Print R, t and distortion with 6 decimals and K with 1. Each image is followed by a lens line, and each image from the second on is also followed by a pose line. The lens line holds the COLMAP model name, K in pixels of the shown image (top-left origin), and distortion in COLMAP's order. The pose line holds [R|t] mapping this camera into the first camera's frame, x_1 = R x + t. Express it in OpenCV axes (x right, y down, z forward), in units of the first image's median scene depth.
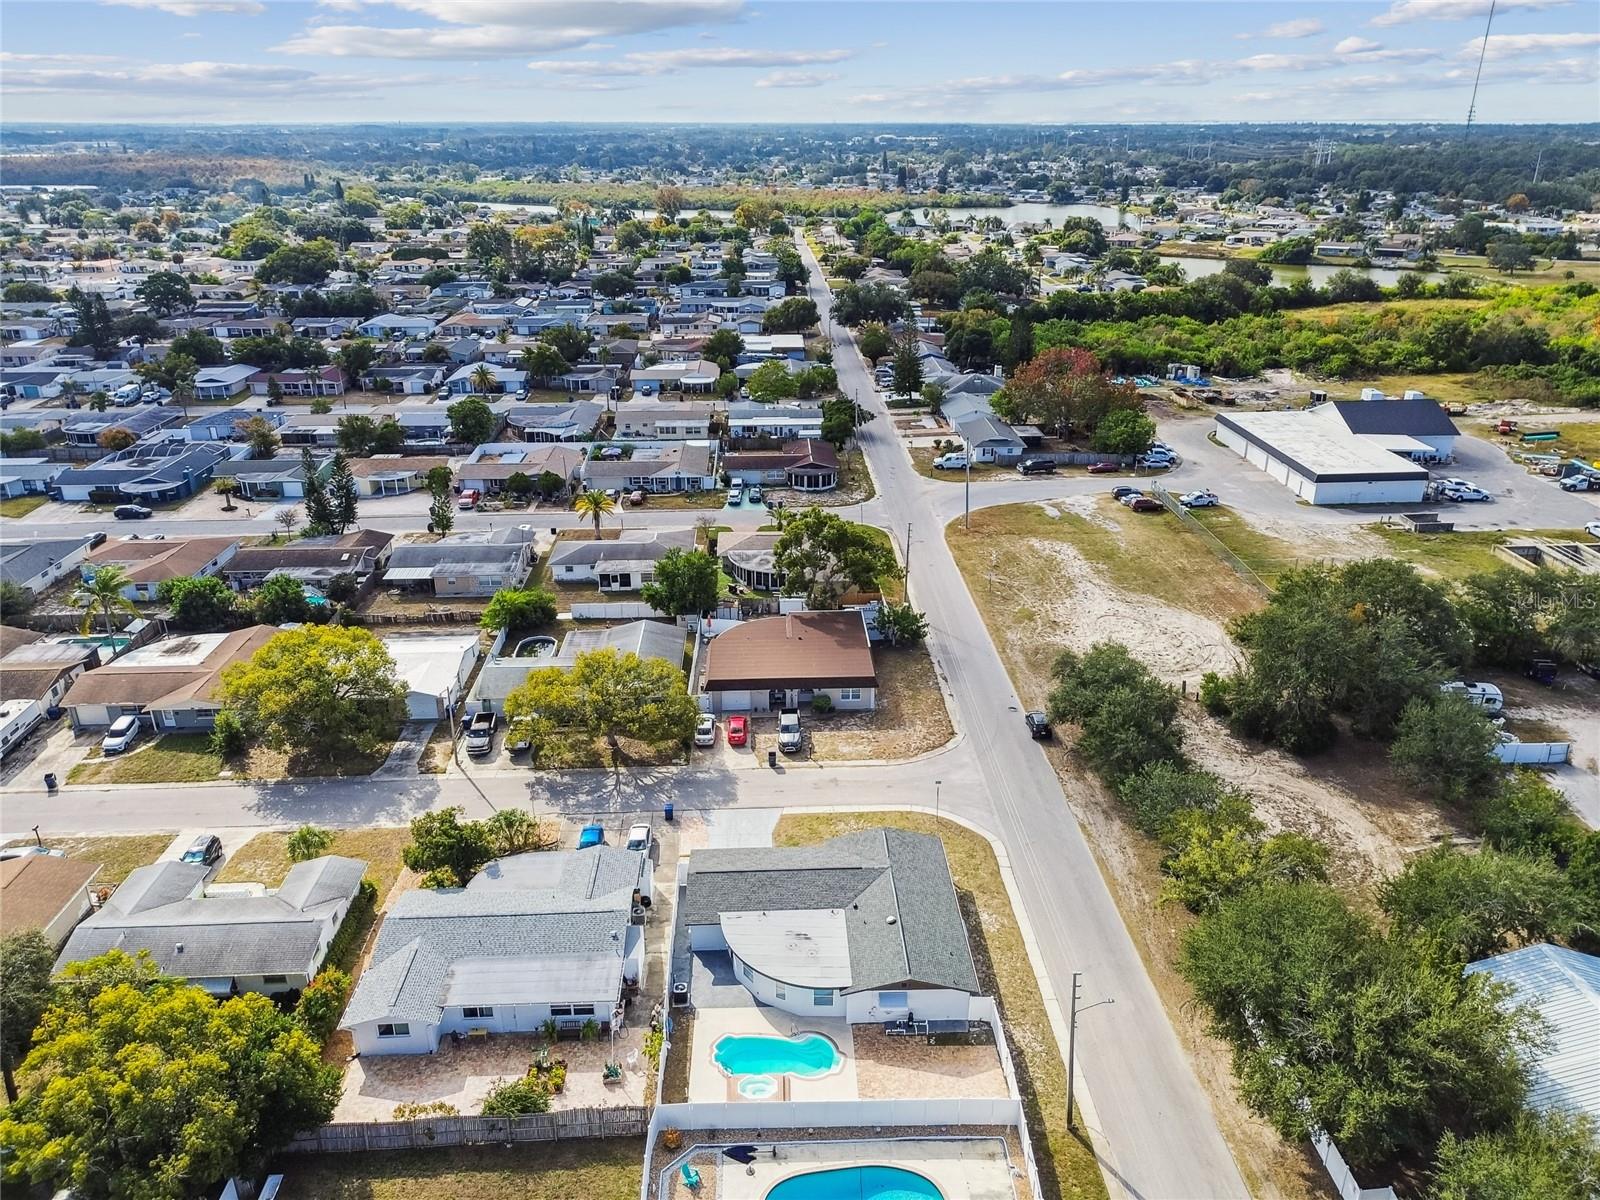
lens RADIAL K [[1167.0, 0, 801.2], [0, 1167.0, 583.9], [0, 0, 1]] dist [0.073478, -0.088081]
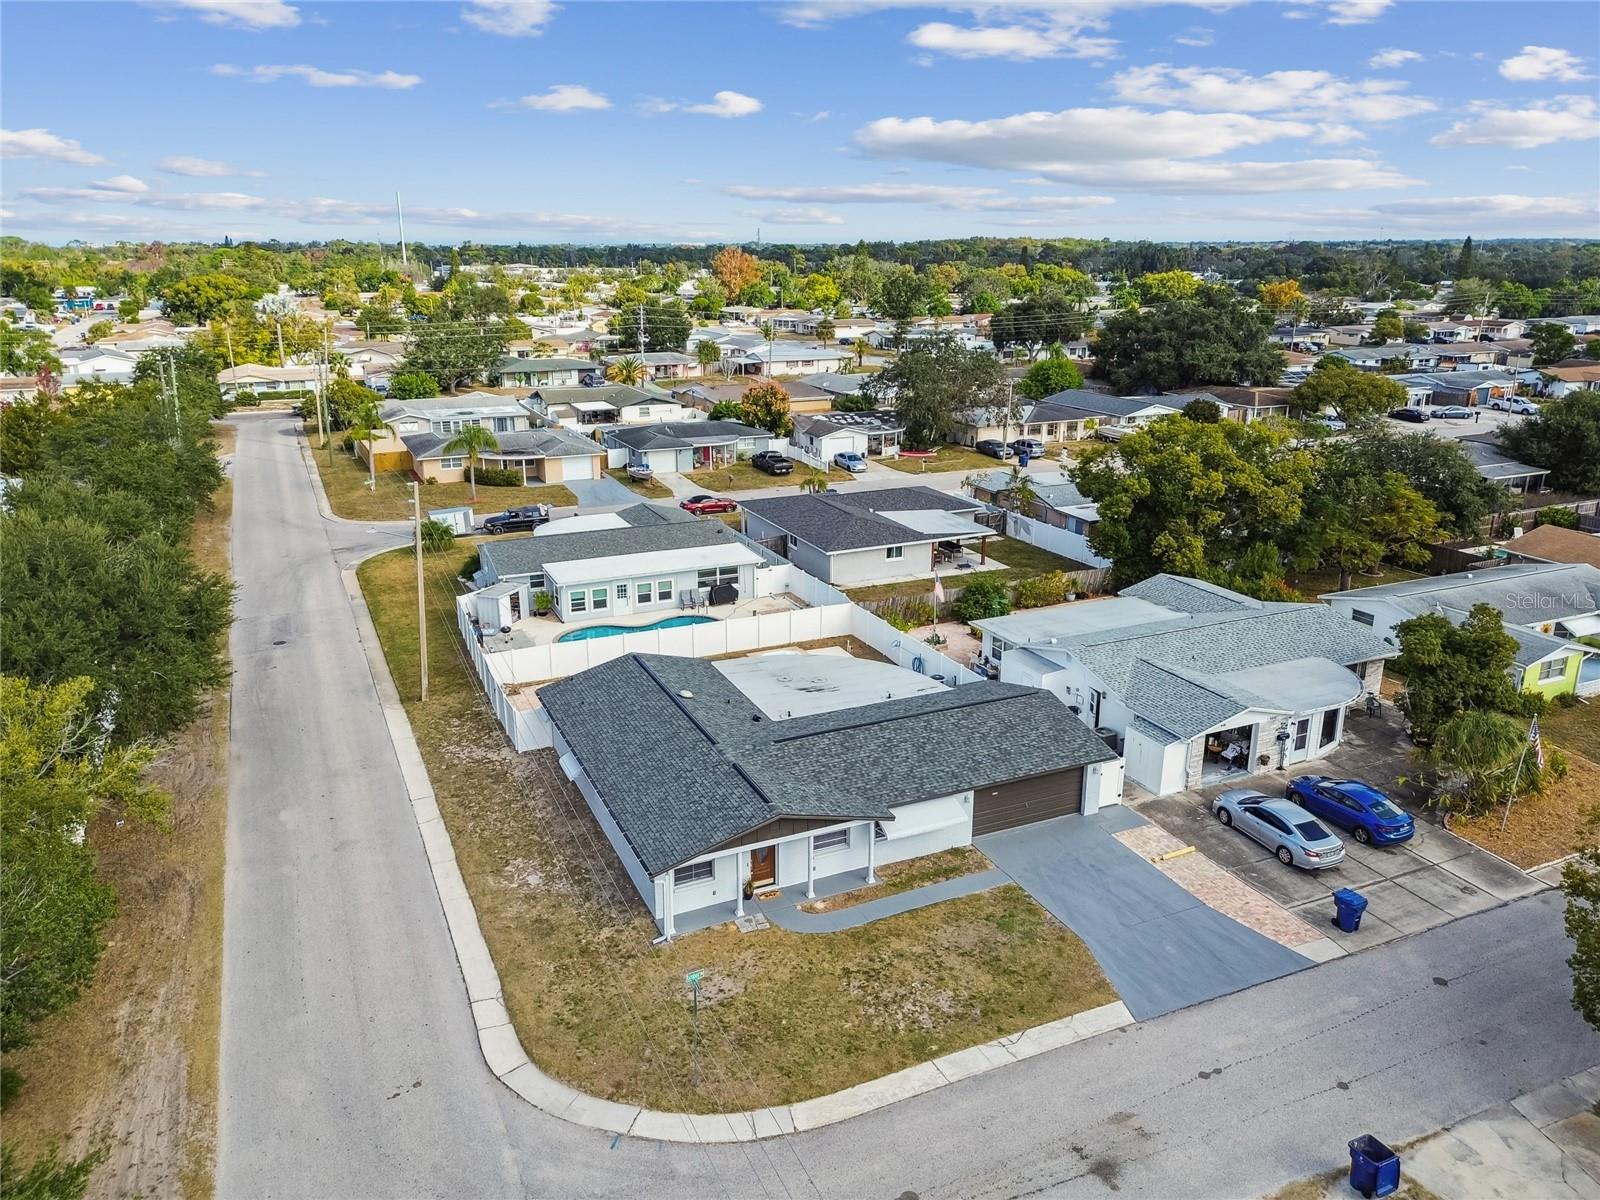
lens RADIAL K [[1133.7, 0, 791.1], [0, 1133.7, 564.9], [0, 0, 1]] dist [0.065109, -0.058721]
pose [[-0.925495, 0.107501, -0.363184, 0.112369], [-0.135129, 0.802062, 0.581754, -0.058907], [0.353835, 0.587487, -0.727778, 0.680181]]
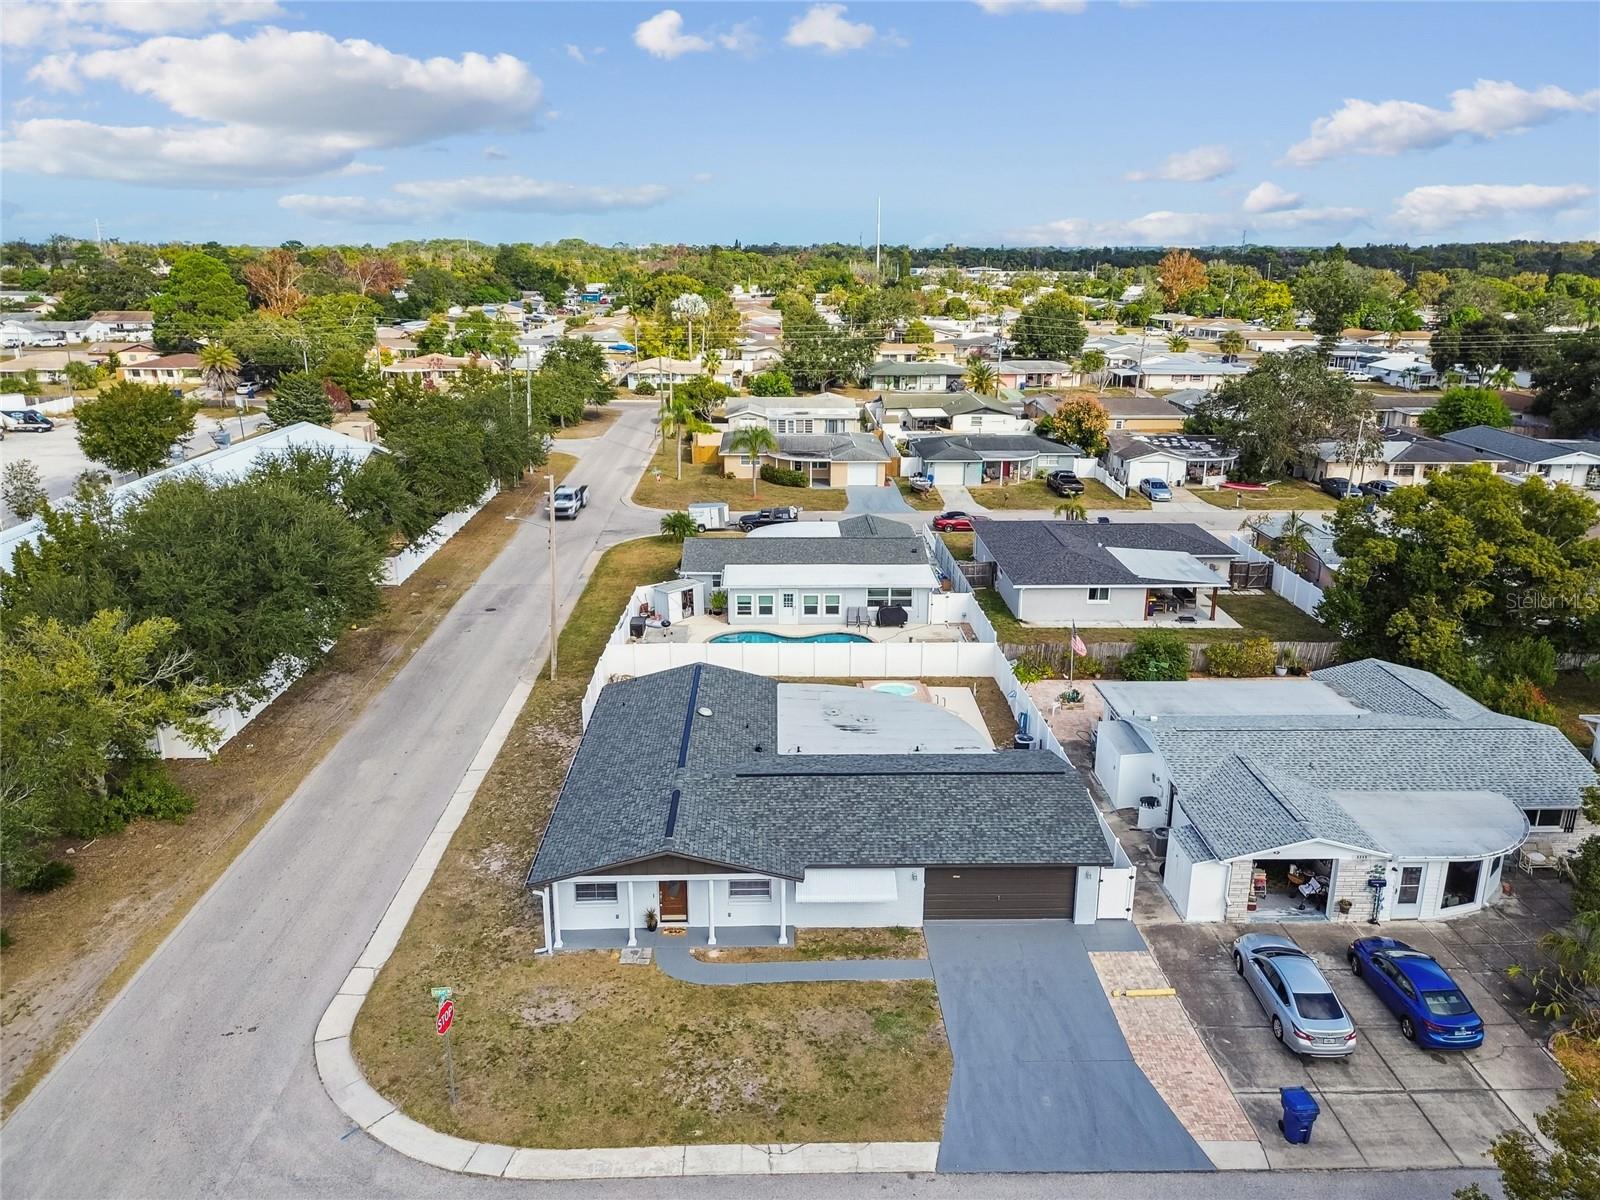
lens RADIAL K [[1117.9, 0, 812.3], [0, 1117.9, 597.7], [0, 0, 1]] dist [0.069554, -0.065311]
pose [[-0.999995, -0.002868, -0.001365, 0.010368], [-0.003088, 0.777046, 0.629436, -0.061153], [-0.000744, 0.629437, -0.777051, 0.680849]]
